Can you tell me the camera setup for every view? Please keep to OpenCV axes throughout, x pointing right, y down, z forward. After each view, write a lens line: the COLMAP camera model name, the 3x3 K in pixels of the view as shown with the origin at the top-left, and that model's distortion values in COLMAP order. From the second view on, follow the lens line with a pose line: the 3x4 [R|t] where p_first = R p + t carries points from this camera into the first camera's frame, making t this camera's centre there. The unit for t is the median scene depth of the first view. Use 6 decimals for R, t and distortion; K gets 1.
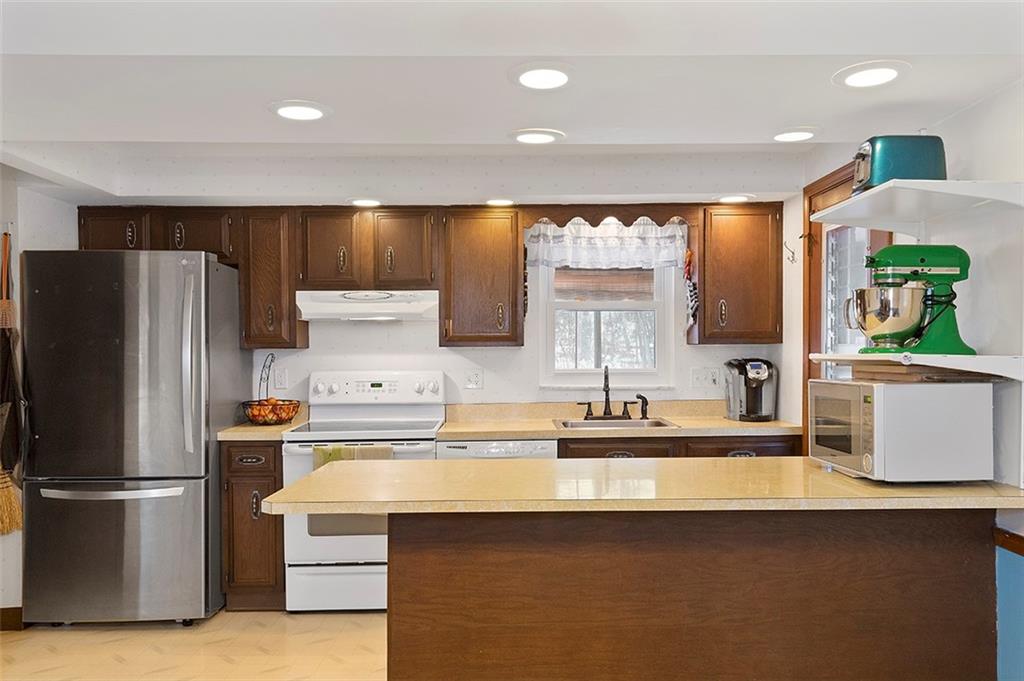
lens RADIAL K [[829.3, 0, 515.6], [0, 829.3, 350.5], [0, 0, 1]] dist [0.010547, -0.009112]
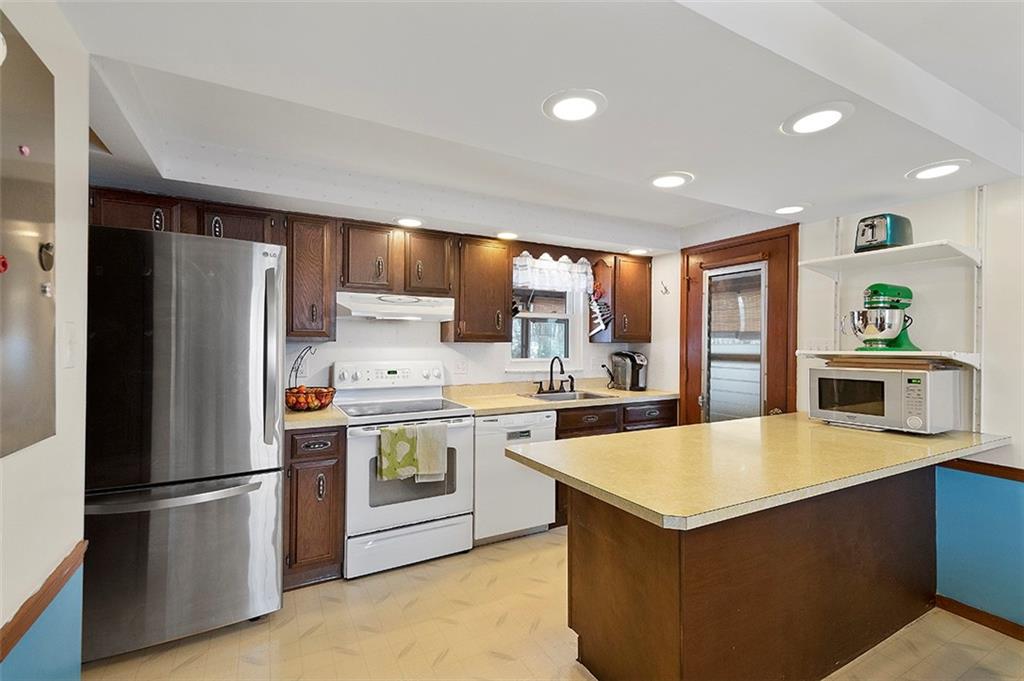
lens RADIAL K [[457.1, 0, 513.6], [0, 457.1, 340.8], [0, 0, 1]] dist [0.012399, -0.004451]
pose [[0.878424, 0.014394, 0.477665, -0.352186], [-0.010031, 0.999881, -0.011683, 0.000970], [-0.477776, 0.005471, 0.878464, 0.331747]]
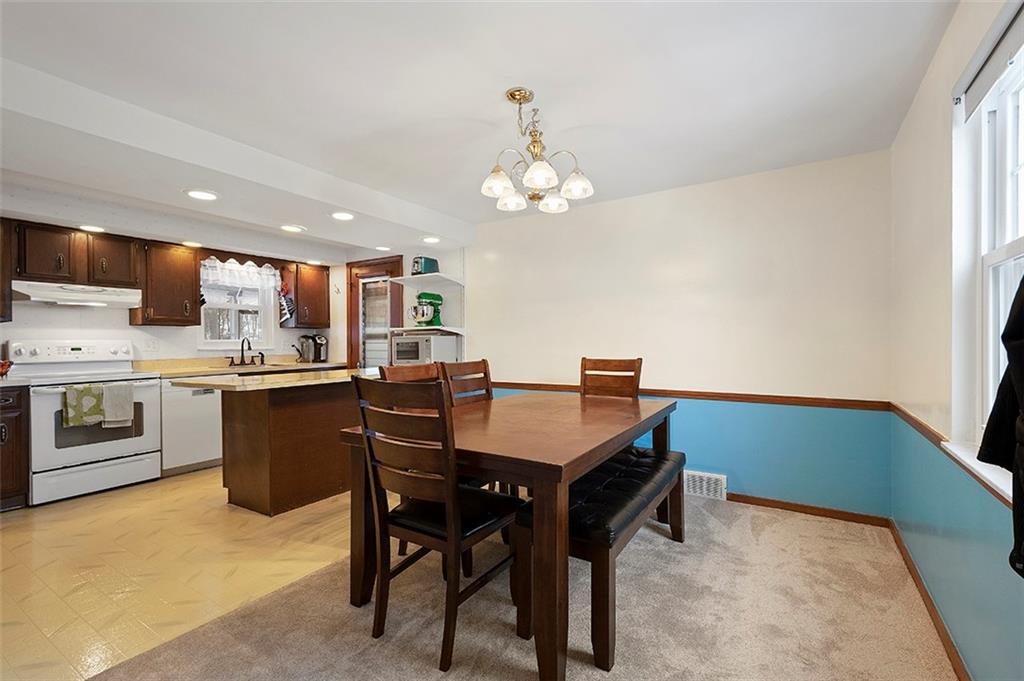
lens RADIAL K [[457.1, 0, 527.1], [0, 457.1, 345.0], [0, 0, 1]] dist [0.012399, -0.004451]
pose [[0.524616, -0.002931, 0.851334, -0.469283], [0.008376, 0.999963, -0.001719, 0.044635], [-0.851298, 0.008033, 0.524621, -0.126706]]
